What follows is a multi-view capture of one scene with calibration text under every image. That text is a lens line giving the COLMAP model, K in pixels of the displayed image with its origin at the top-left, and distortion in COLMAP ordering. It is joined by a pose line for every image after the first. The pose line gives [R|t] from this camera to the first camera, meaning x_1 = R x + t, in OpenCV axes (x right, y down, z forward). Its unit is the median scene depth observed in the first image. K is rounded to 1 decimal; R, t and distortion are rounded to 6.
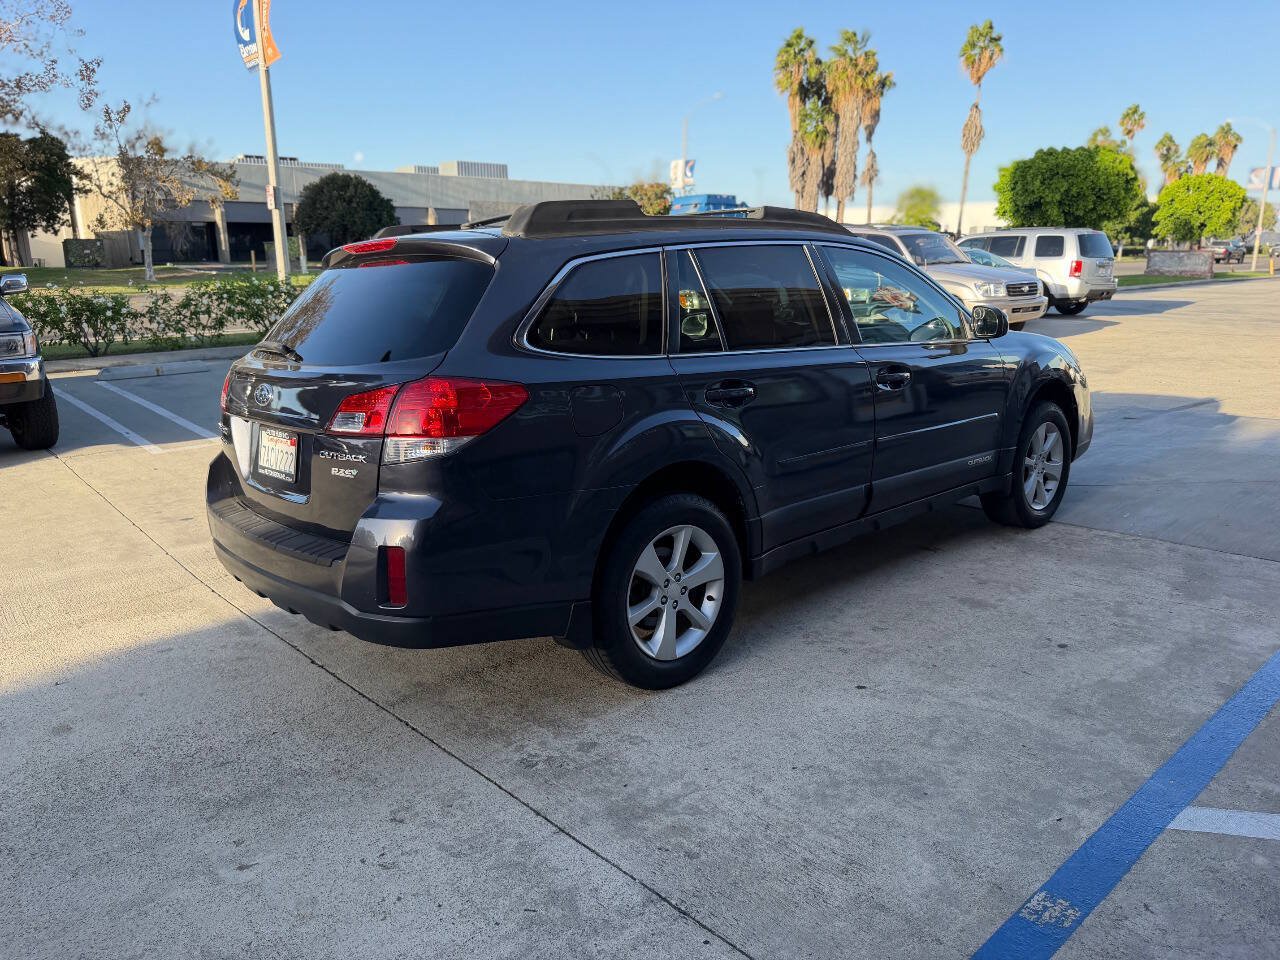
lens RADIAL K [[913.7, 0, 640.0], [0, 913.7, 480.0], [0, 0, 1]] dist [0.002996, -0.011111]
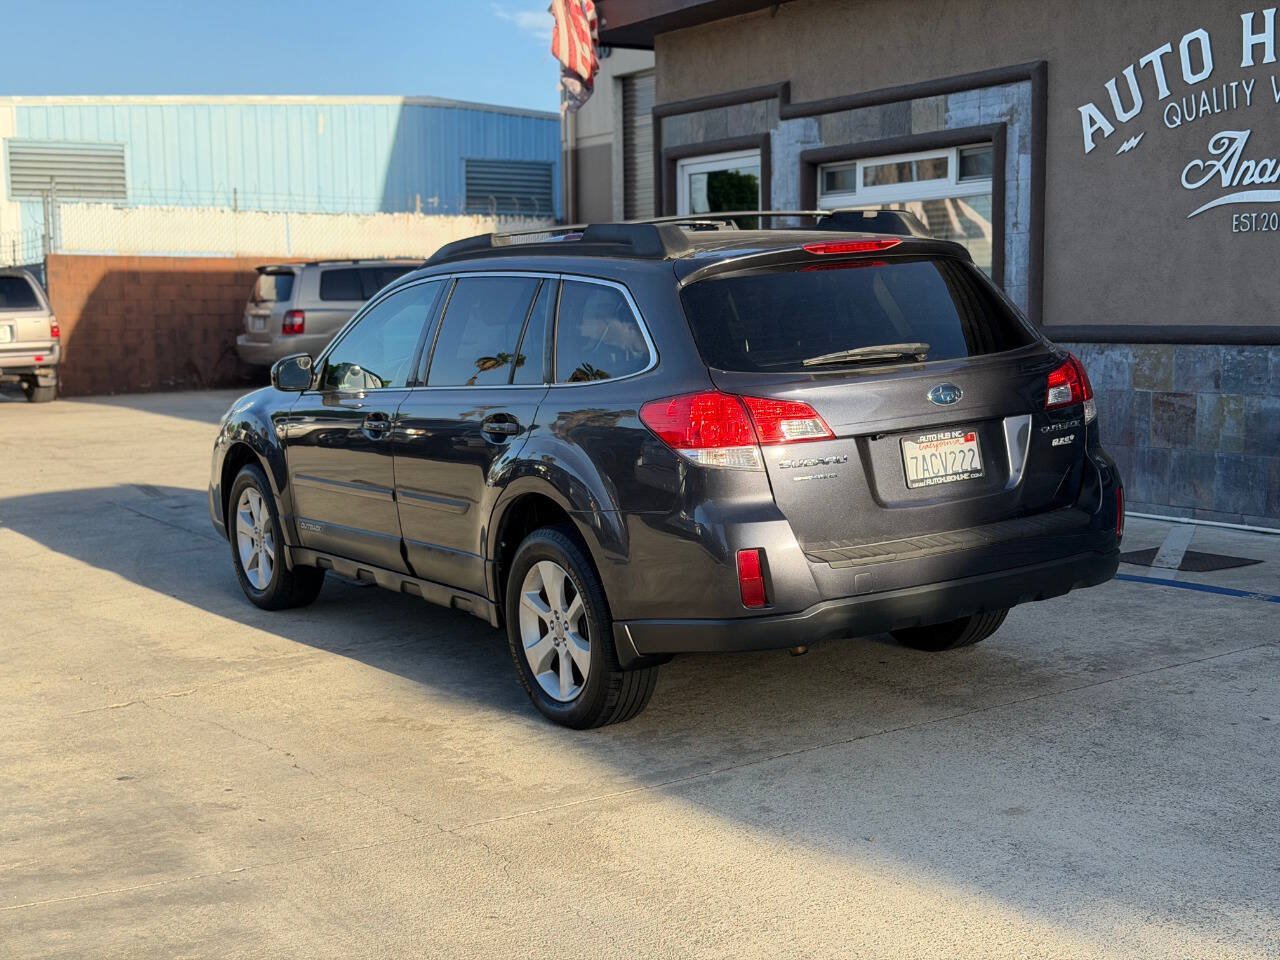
lens RADIAL K [[1779.6, 0, 640.0], [0, 1779.6, 480.0], [0, 0, 1]] dist [0.208021, -0.488714]
pose [[0.173847, -0.093451, 0.980329, -0.206399], [0.251343, 0.966728, 0.047582, -0.015753], [-0.952157, 0.238127, 0.191551, 0.087231]]
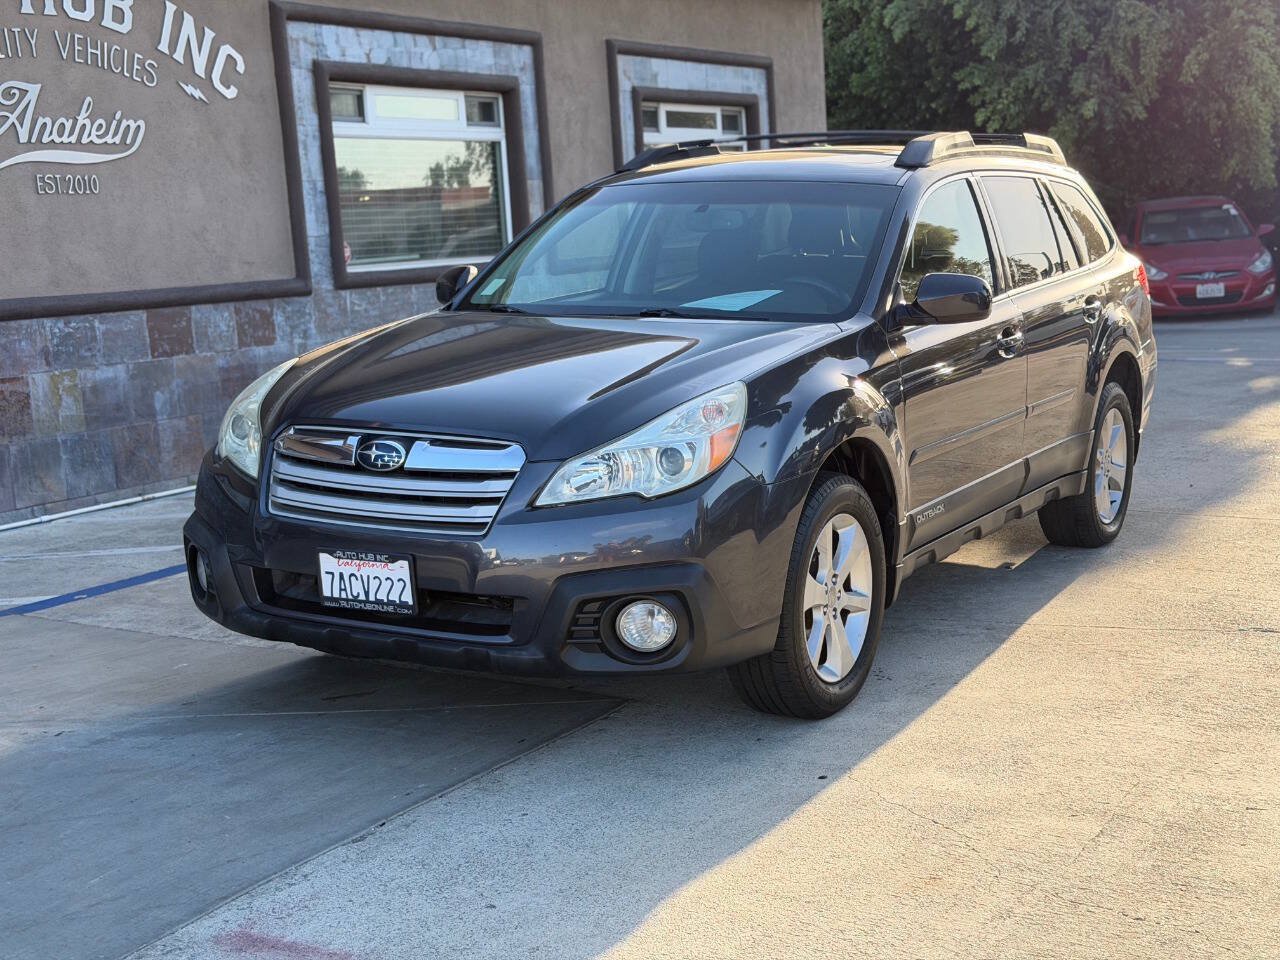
lens RADIAL K [[1779.6, 0, 640.0], [0, 1779.6, 480.0], [0, 0, 1]] dist [0.208021, -0.488714]
pose [[-0.949711, 0.104177, -0.295292, 0.089523], [-0.011185, 0.931146, 0.364474, -0.073568], [0.312929, 0.349448, -0.883154, 0.313284]]
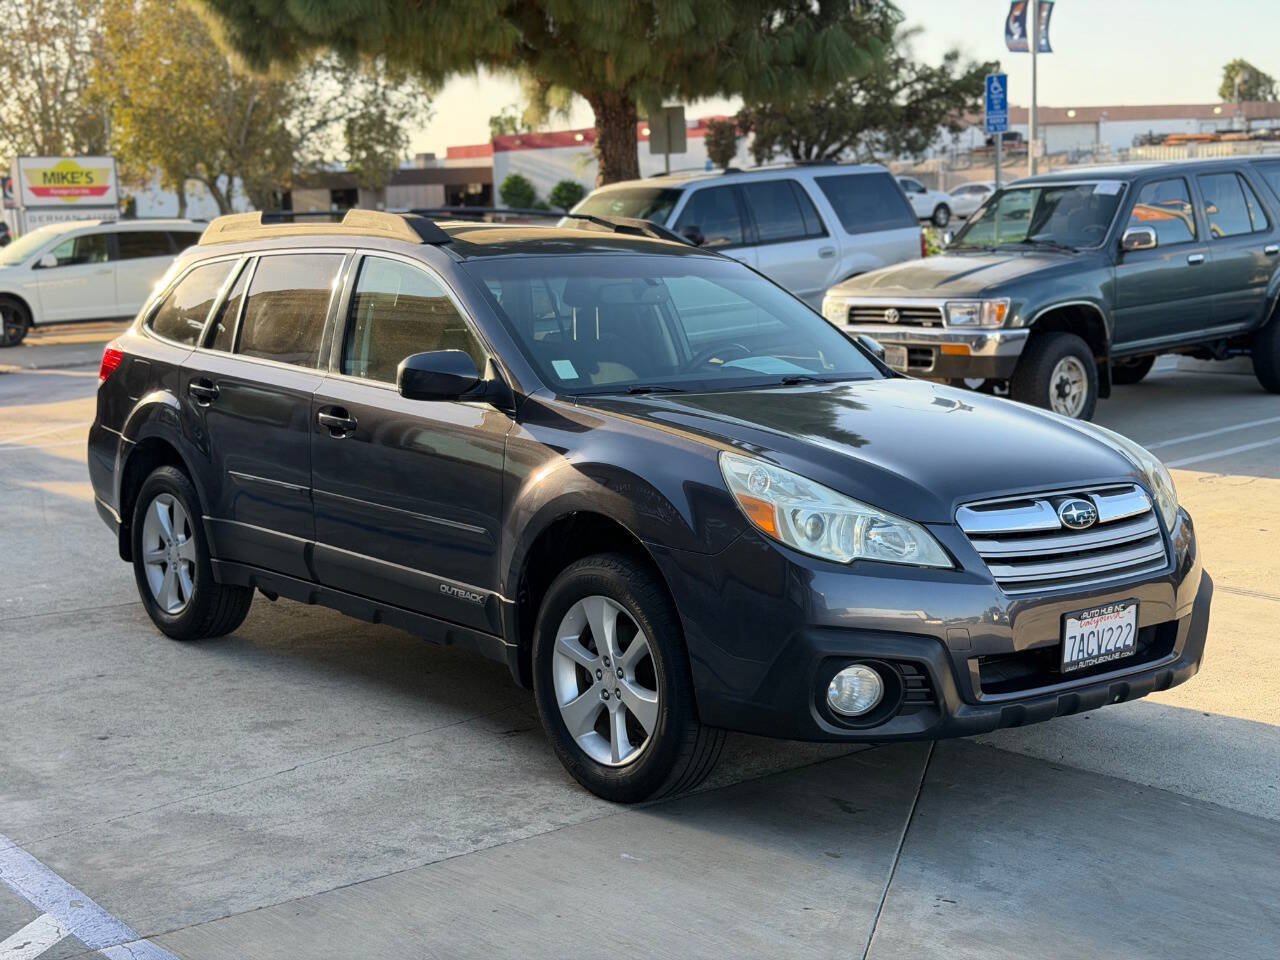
lens RADIAL K [[1779.6, 0, 640.0], [0, 1779.6, 480.0], [0, 0, 1]] dist [0.208021, -0.488714]
pose [[-0.055342, 0.165621, -0.984636, 0.210550], [-0.202425, 0.963807, 0.173494, -0.044983], [0.977733, 0.208916, -0.019813, 0.151745]]
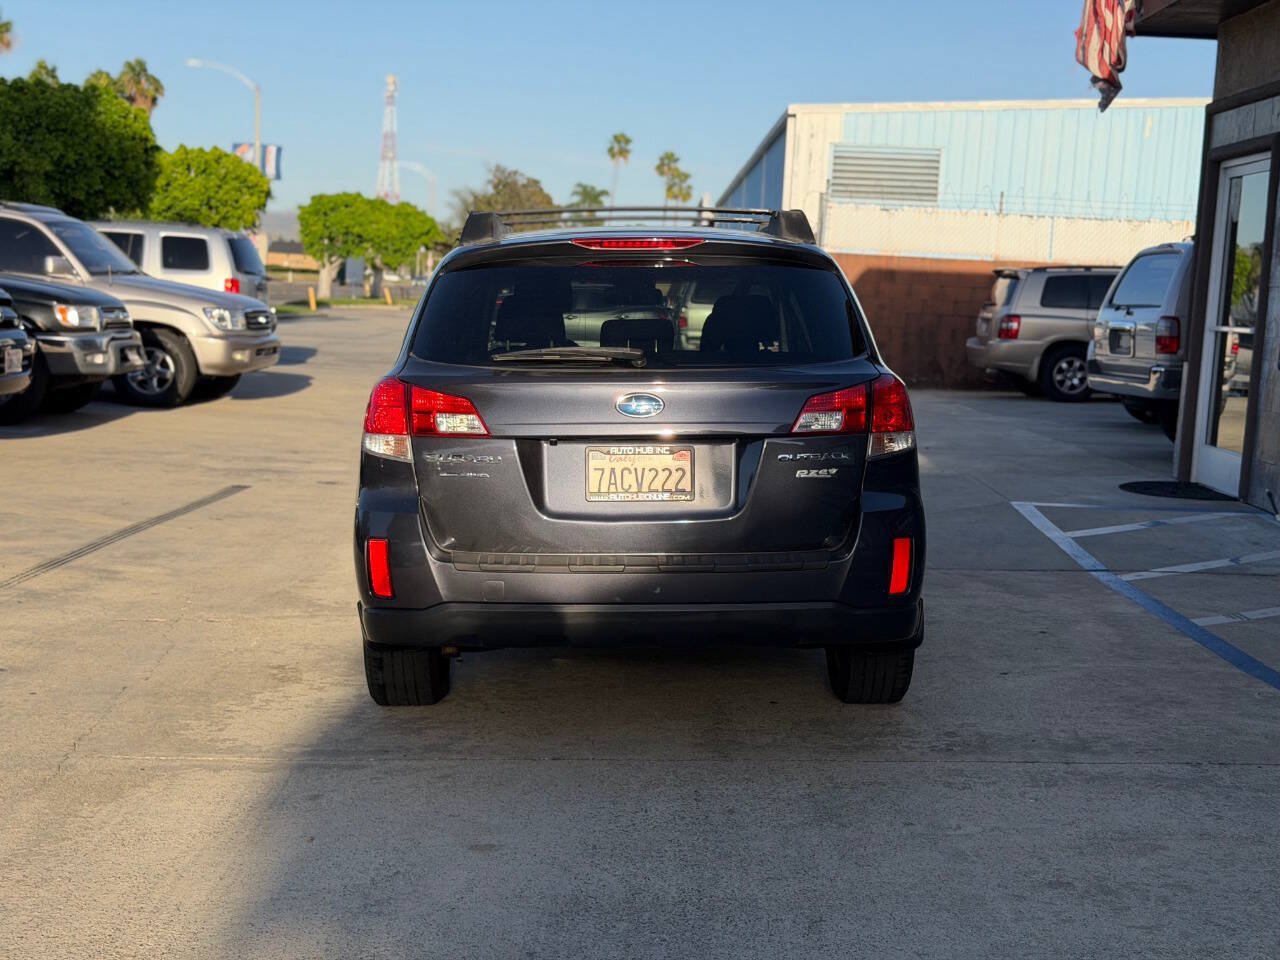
lens RADIAL K [[1779.6, 0, 640.0], [0, 1779.6, 480.0], [0, 0, 1]] dist [0.208021, -0.488714]
pose [[0.666029, -0.038530, 0.744930, -0.151612], [0.127745, 0.989803, -0.063019, 0.007711], [-0.734905, 0.137134, 0.664160, -0.010878]]
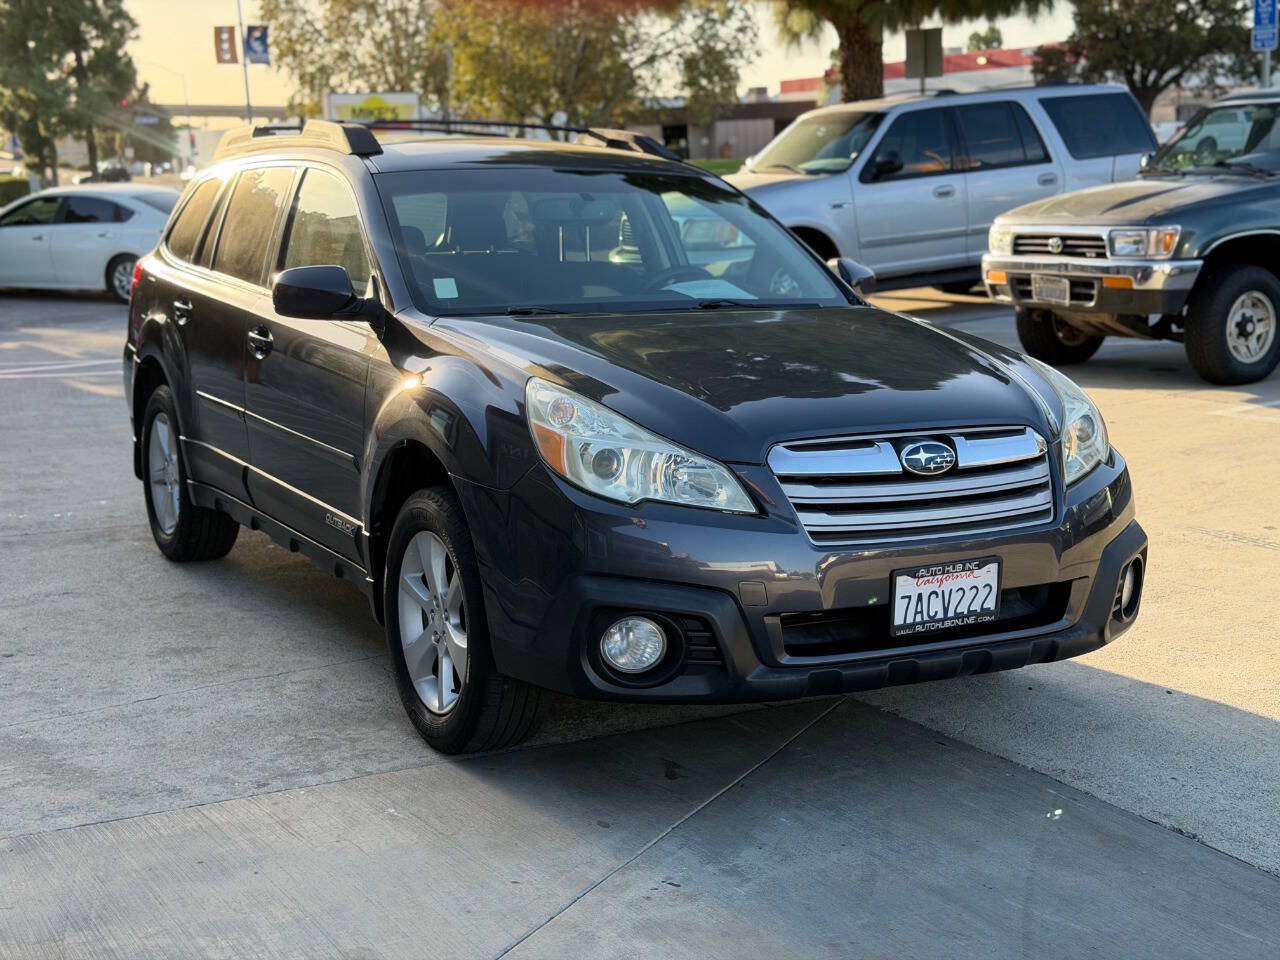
lens RADIAL K [[1779.6, 0, 640.0], [0, 1779.6, 480.0], [0, 0, 1]] dist [0.208021, -0.488714]
pose [[-0.242955, 0.194671, -0.950303, 0.192606], [-0.192027, 0.950617, 0.243829, -0.049892], [0.950841, 0.241723, -0.193576, 0.189152]]
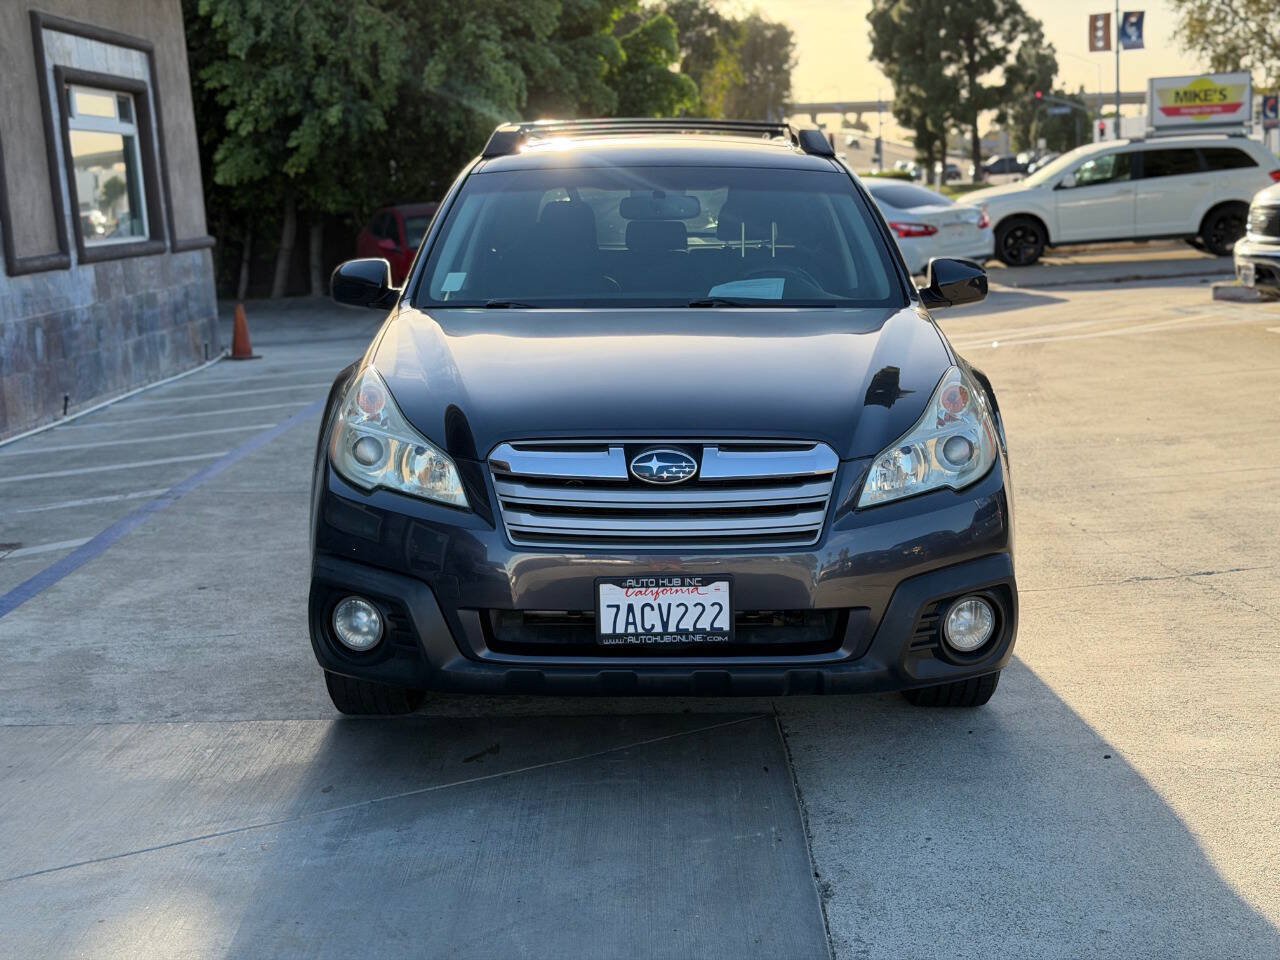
lens RADIAL K [[1779.6, 0, 640.0], [0, 1779.6, 480.0], [0, 0, 1]] dist [0.208021, -0.488714]
pose [[-0.675880, 0.166186, -0.718031, 0.156289], [-0.117220, 0.937606, 0.327344, -0.063409], [0.727631, 0.305412, -0.614229, 0.257729]]
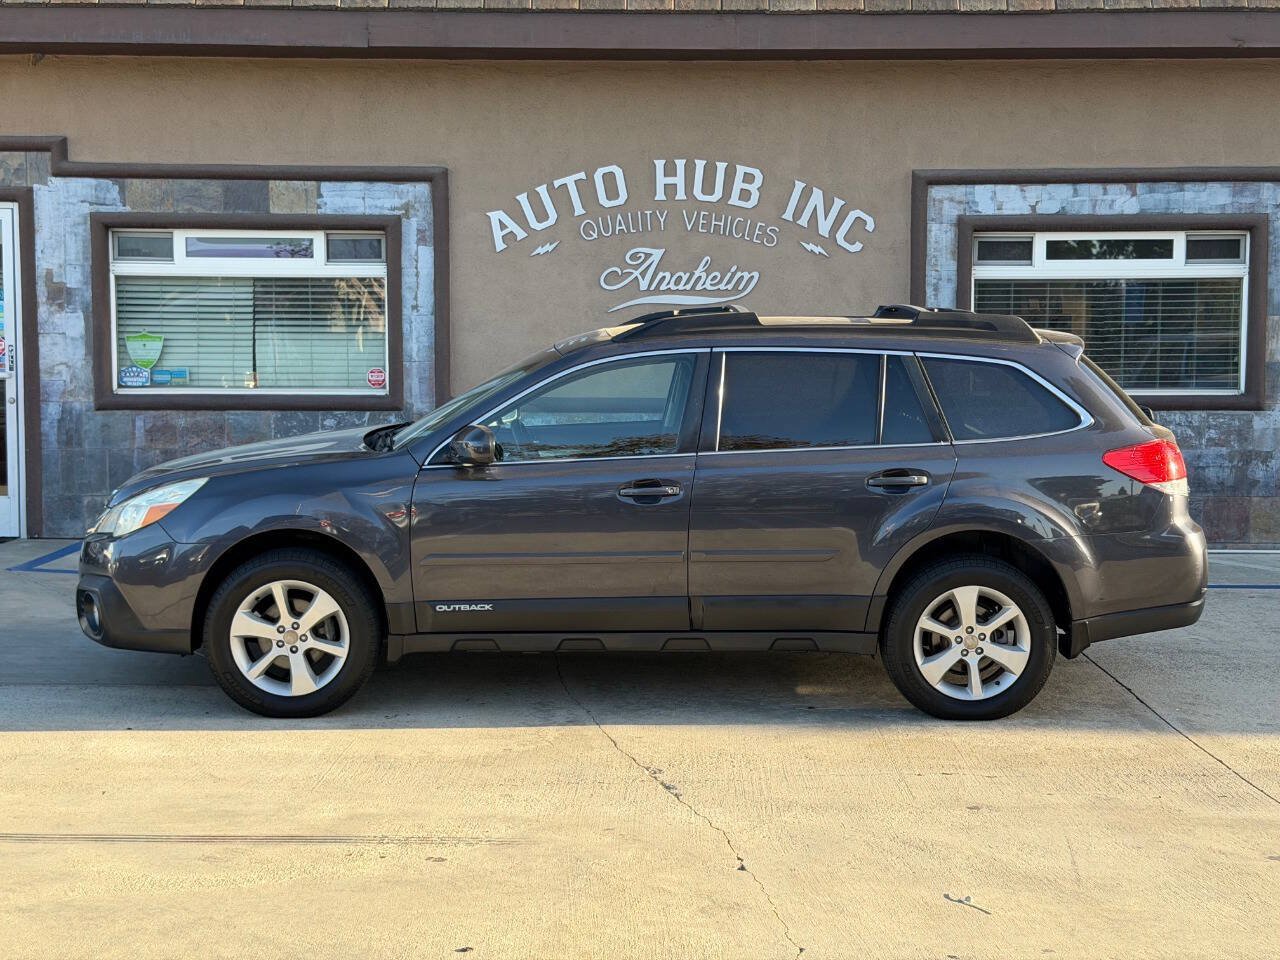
lens RADIAL K [[1779.6, 0, 640.0], [0, 1779.6, 480.0], [0, 0, 1]] dist [0.208021, -0.488714]
pose [[-0.753908, -0.038324, 0.655861, -0.146149], [0.161963, 0.956644, 0.242074, -0.074352], [-0.636703, 0.288727, -0.715015, 0.313070]]
